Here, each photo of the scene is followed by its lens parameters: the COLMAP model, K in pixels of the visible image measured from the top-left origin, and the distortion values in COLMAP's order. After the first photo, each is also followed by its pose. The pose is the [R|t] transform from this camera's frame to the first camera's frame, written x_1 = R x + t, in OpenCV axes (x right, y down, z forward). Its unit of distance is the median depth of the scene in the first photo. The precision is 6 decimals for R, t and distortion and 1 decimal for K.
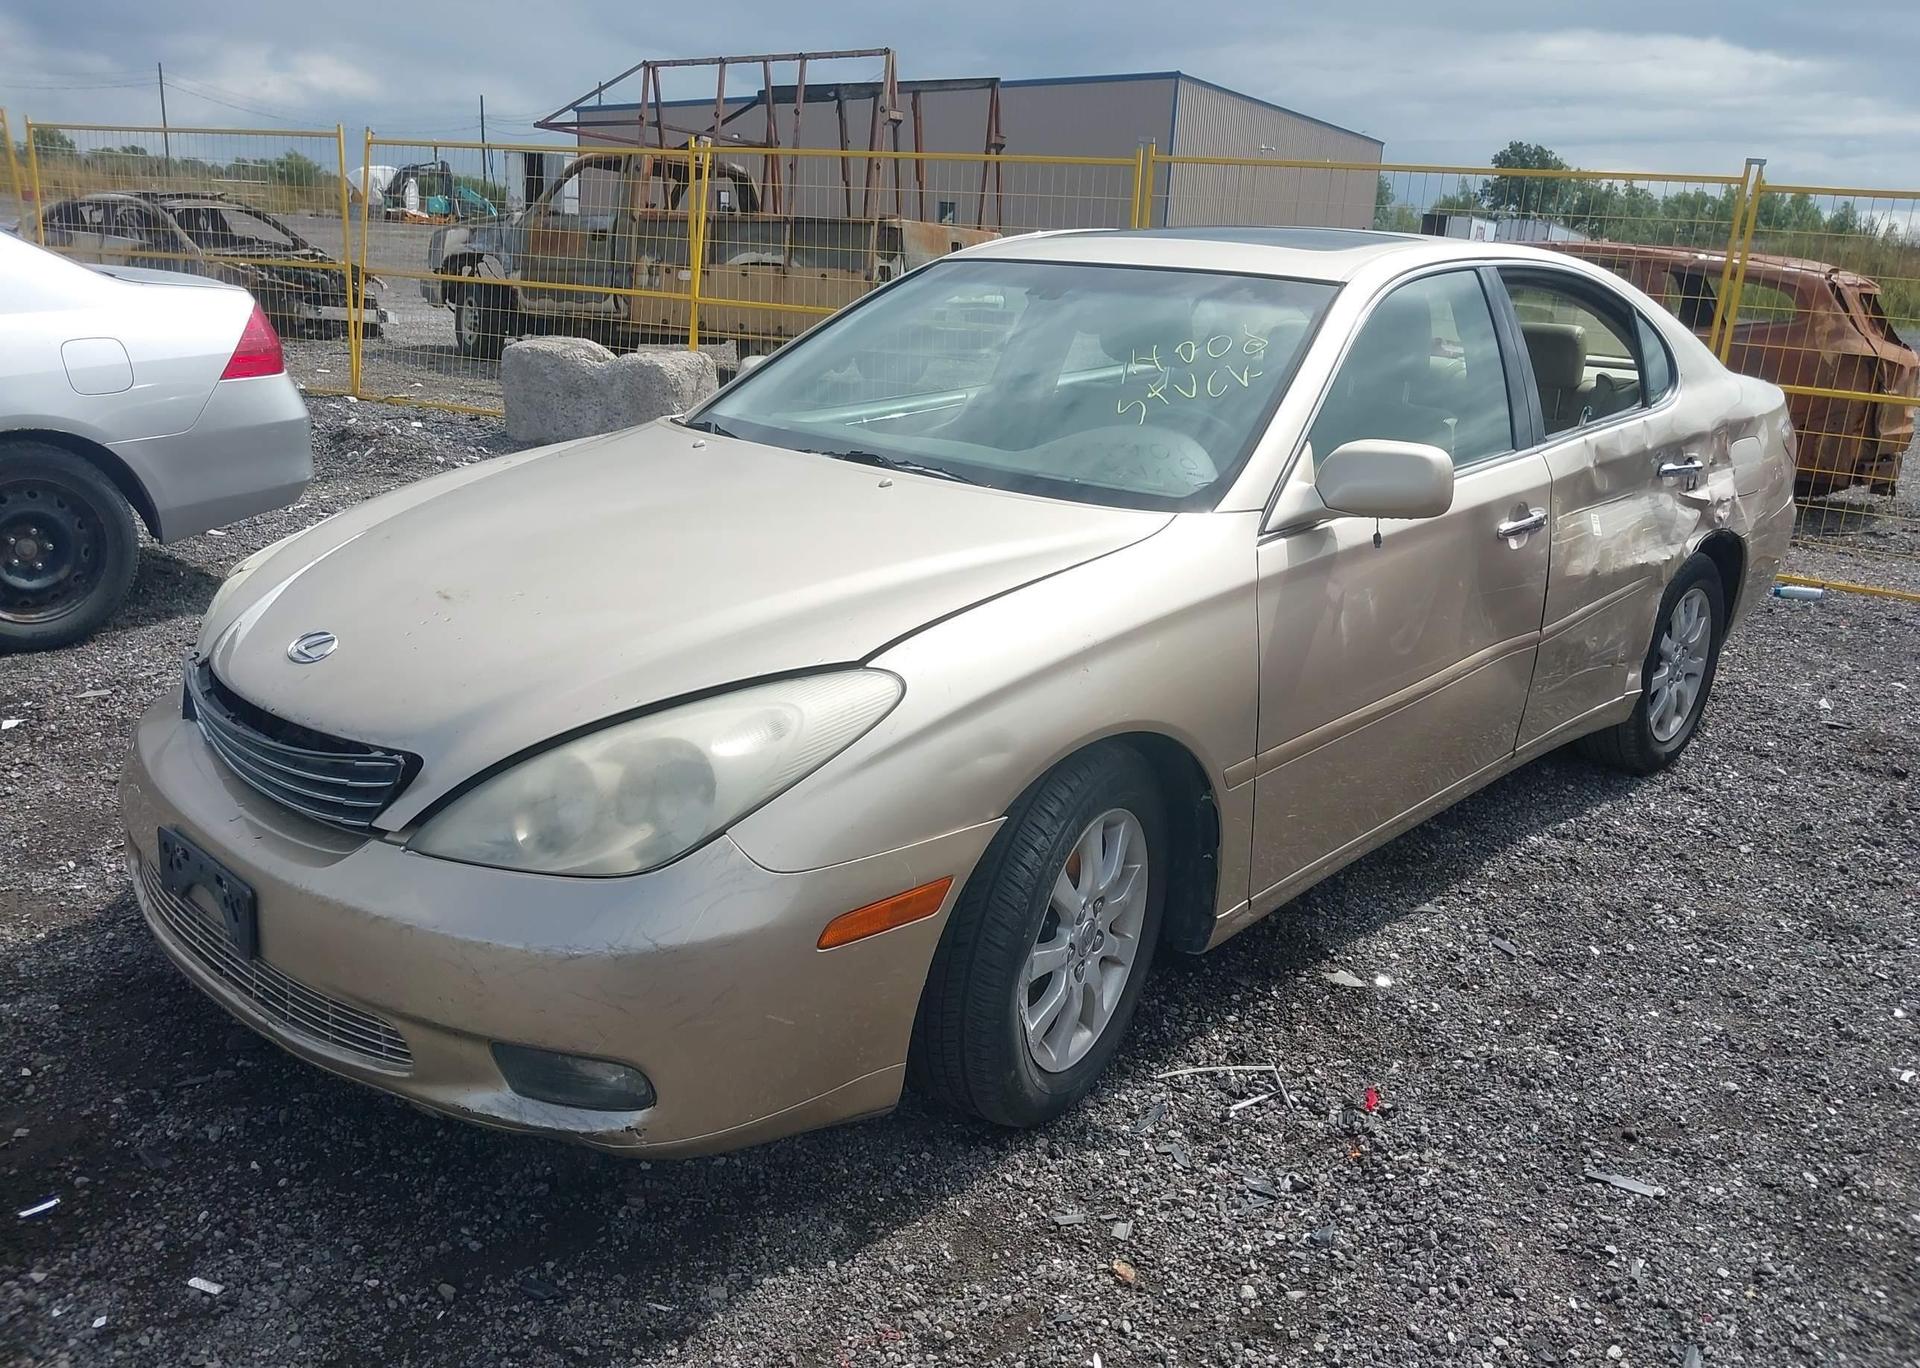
lens RADIAL K [[1470.1, 0, 960.0], [0, 1470.1, 684.0], [0, 0, 1]] dist [-0.003162, 0.001821]
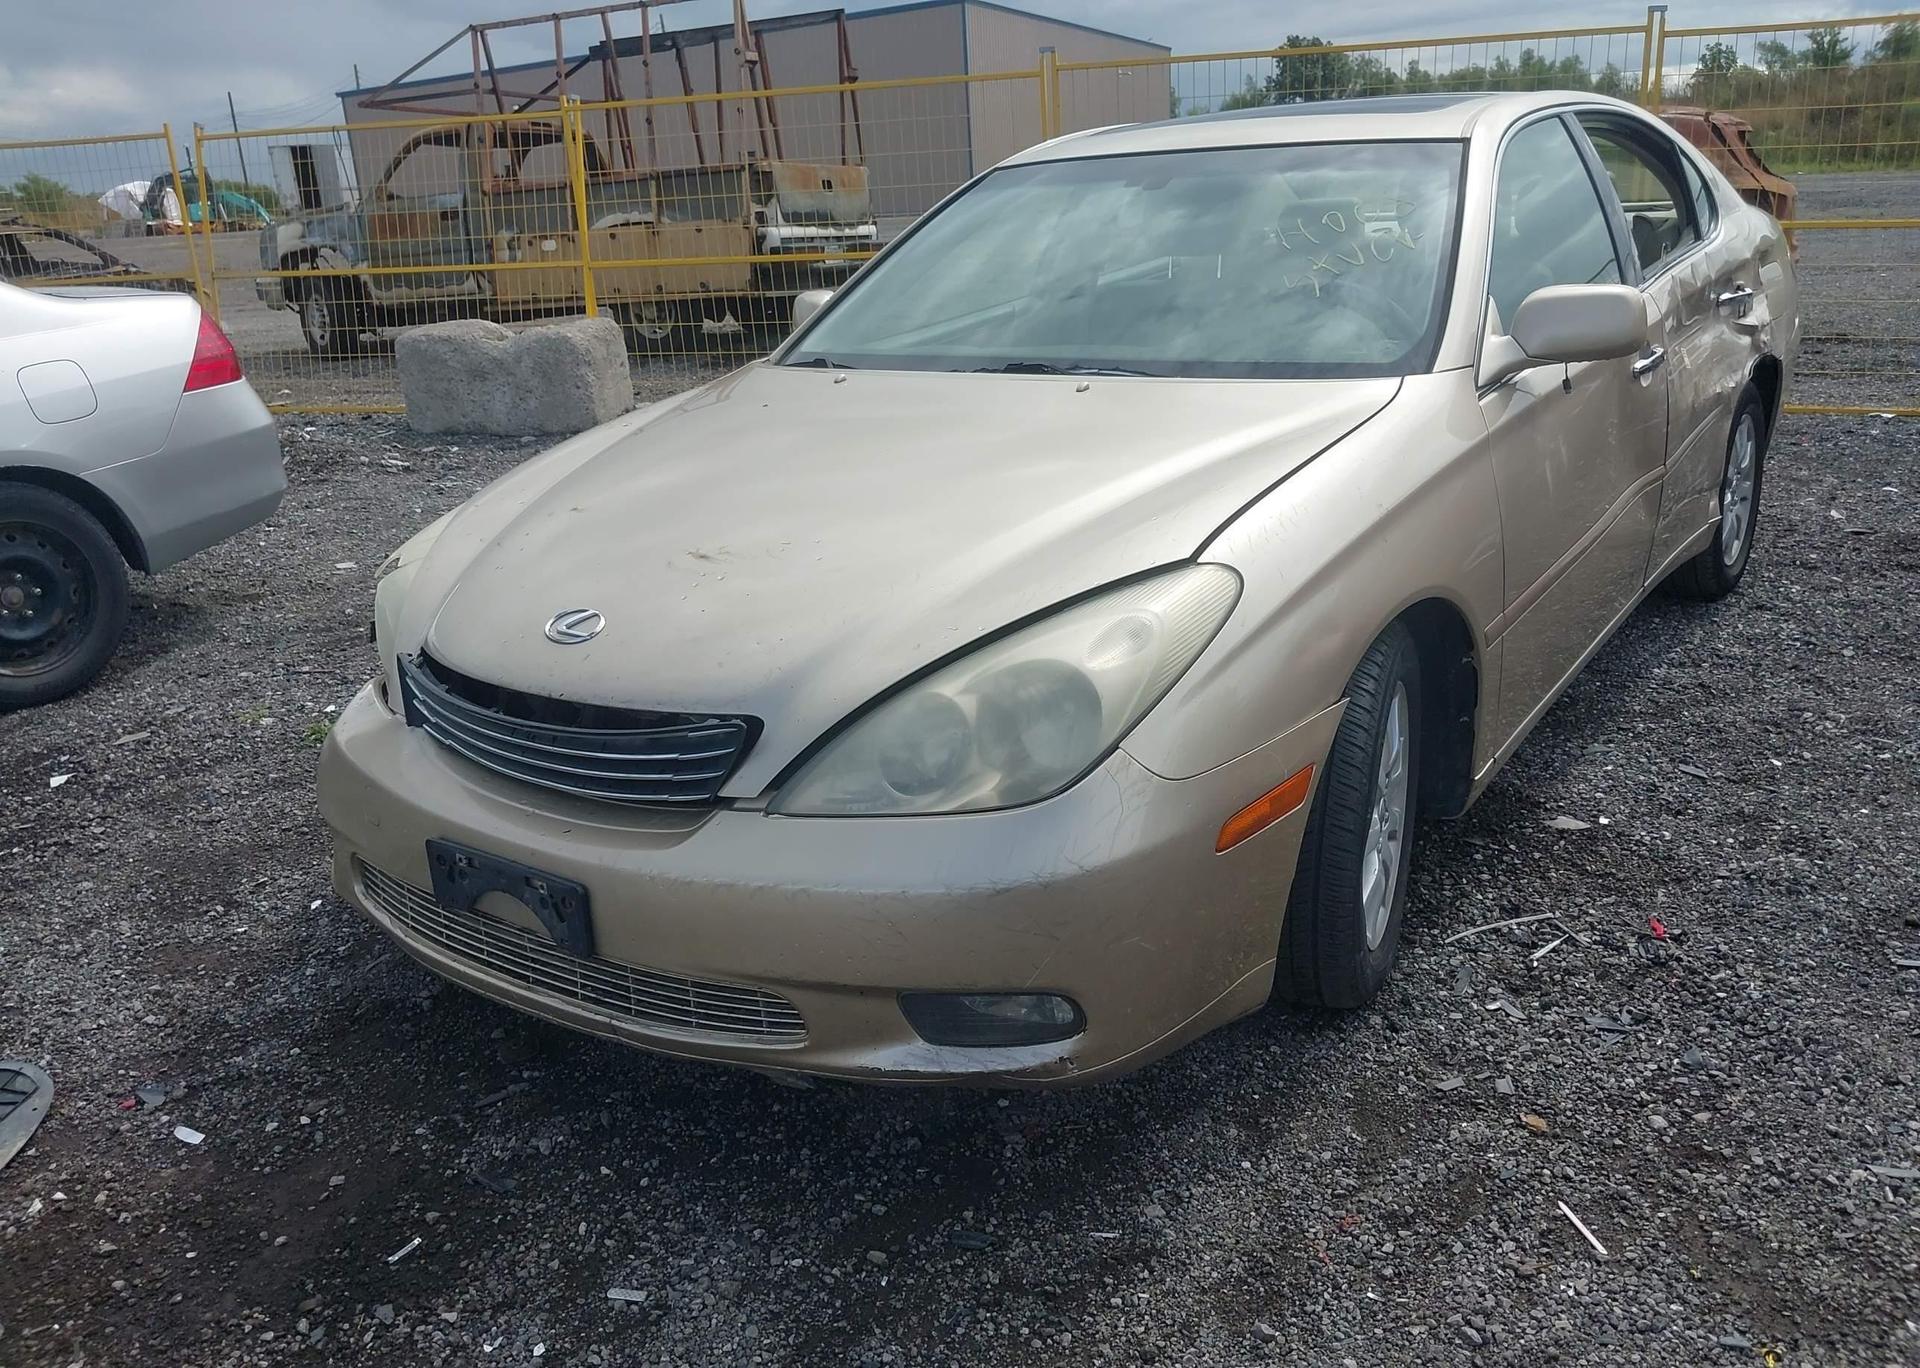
lens RADIAL K [[1461.6, 0, 960.0], [0, 1461.6, 684.0], [0, 0, 1]] dist [-0.005170, 0.005608]
pose [[0.986448, -0.138574, 0.087851, -0.255577], [0.134913, 0.989773, 0.046347, 0.001490], [-0.093375, -0.033867, 0.995055, 0.038614]]
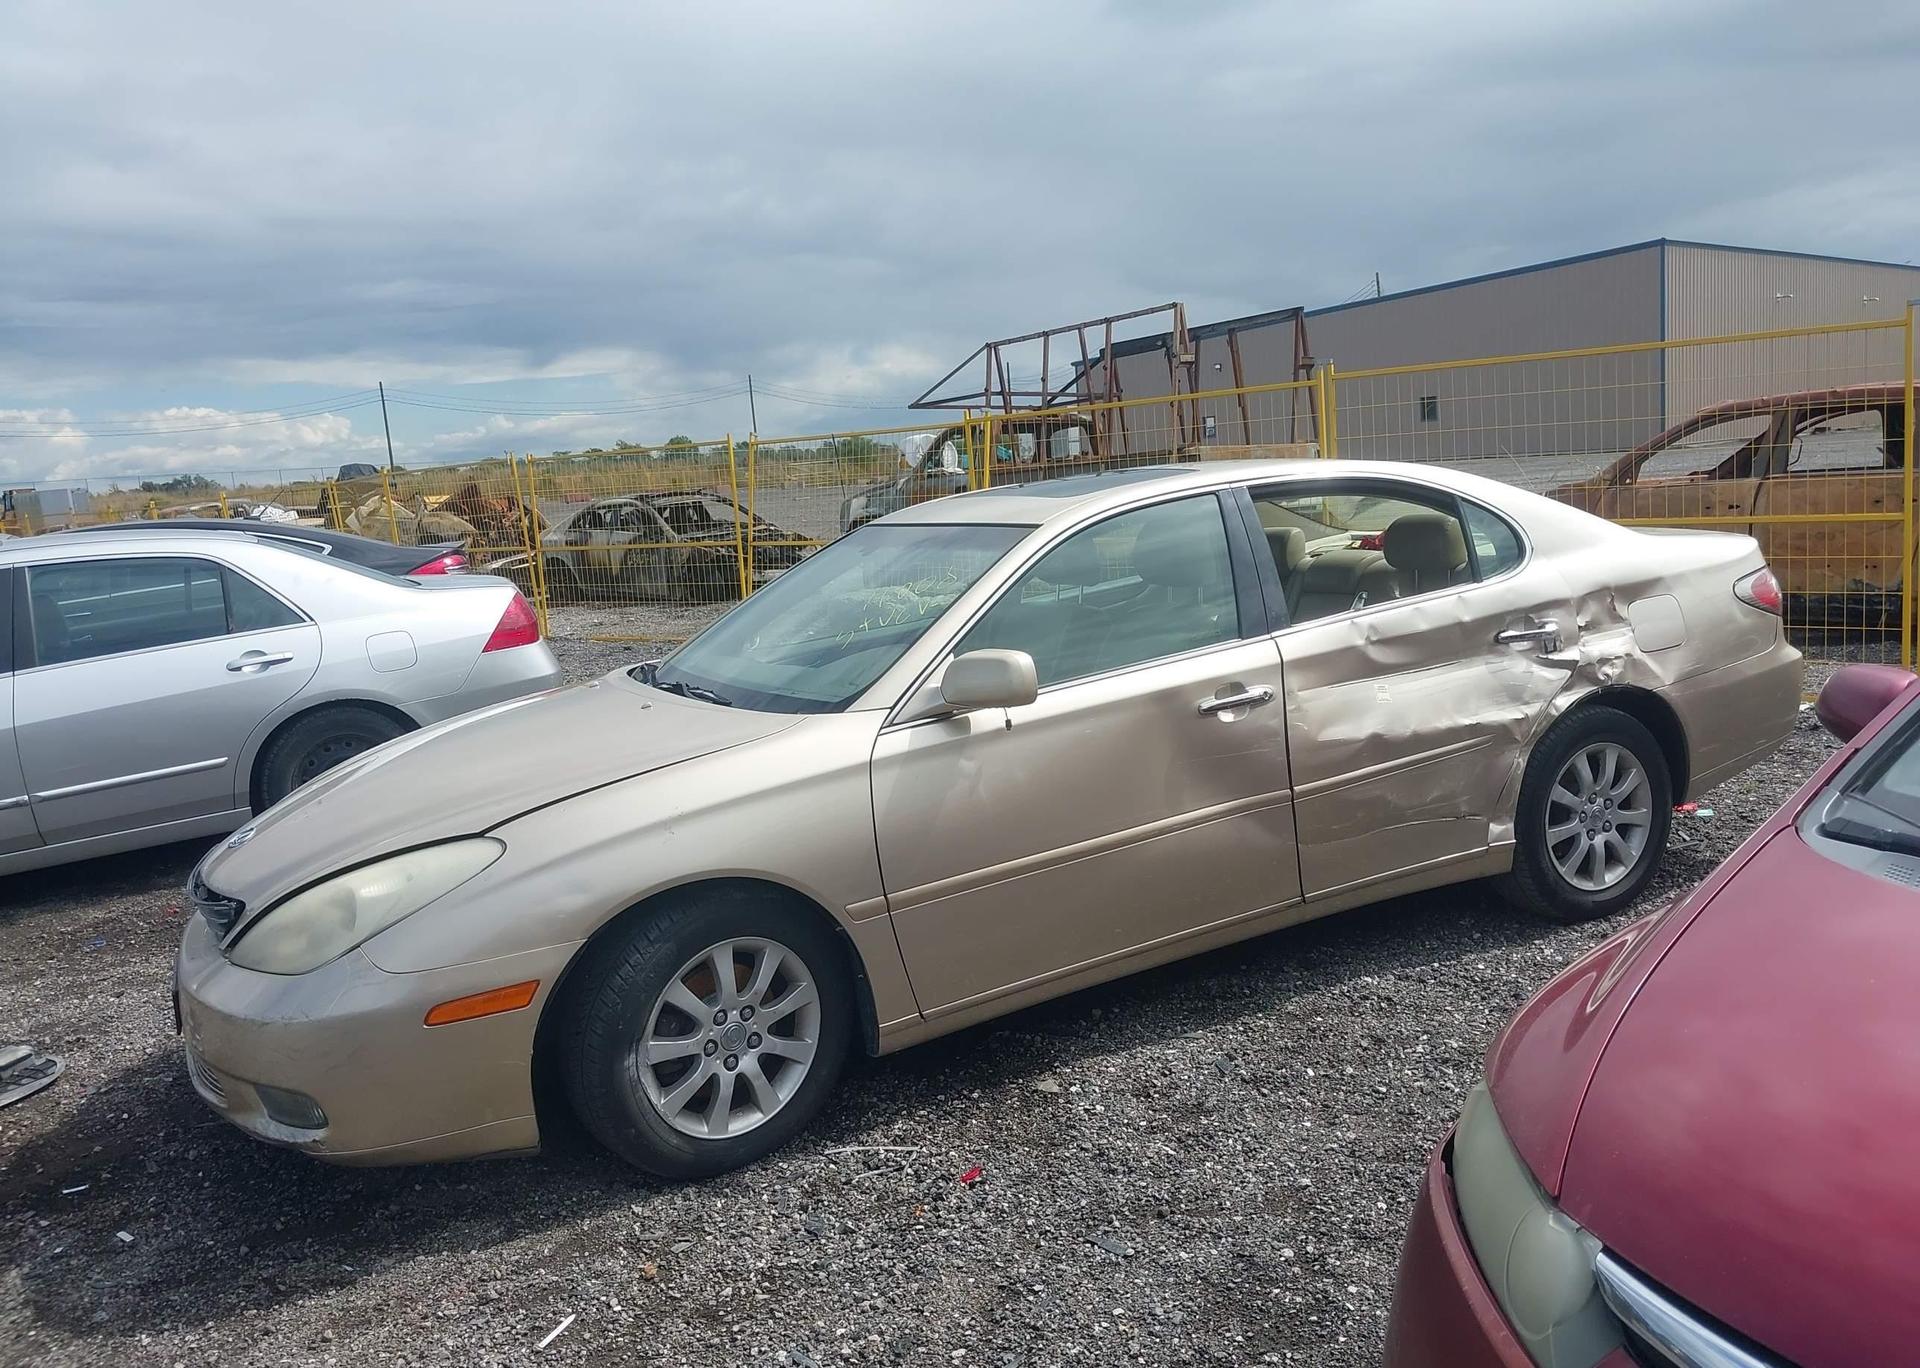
lens RADIAL K [[1390.4, 0, 960.0], [0, 1390.4, 684.0], [0, 0, 1]] dist [0.051230, -0.127654]
pose [[0.943196, -0.071900, -0.324364, 0.638945], [0.026921, 0.989631, -0.141085, 0.035233], [0.331145, 0.124339, 0.935352, -0.144040]]
